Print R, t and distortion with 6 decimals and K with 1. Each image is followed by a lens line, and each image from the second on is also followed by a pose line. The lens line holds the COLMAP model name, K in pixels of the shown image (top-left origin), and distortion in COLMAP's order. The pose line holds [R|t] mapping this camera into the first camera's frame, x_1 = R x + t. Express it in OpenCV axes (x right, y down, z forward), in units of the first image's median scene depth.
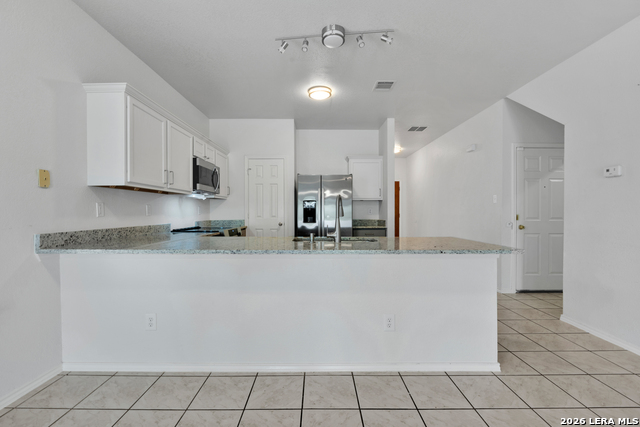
lens RADIAL K [[293.4, 0, 317.6], [0, 293.4, 215.8], [0, 0, 1]] dist [-0.024593, -0.000171]
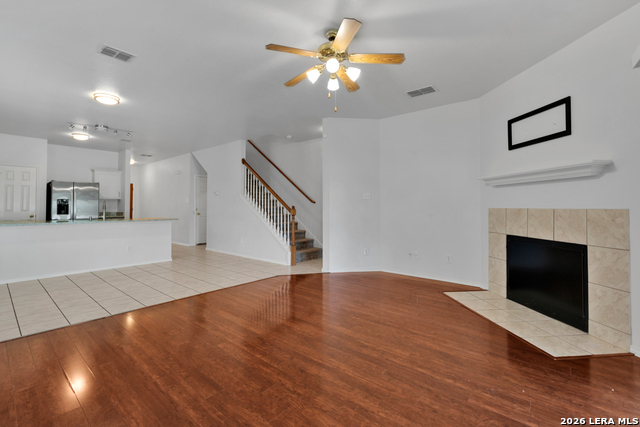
lens RADIAL K [[294.7, 0, 319.8], [0, 294.7, 197.8], [0, 0, 1]] dist [-0.002776, -0.000277]
pose [[0.668549, 0.021068, 0.743369, -0.245550], [0.010190, 0.999245, -0.037485, 0.009073], [-0.743598, 0.032635, 0.667830, -0.869959]]
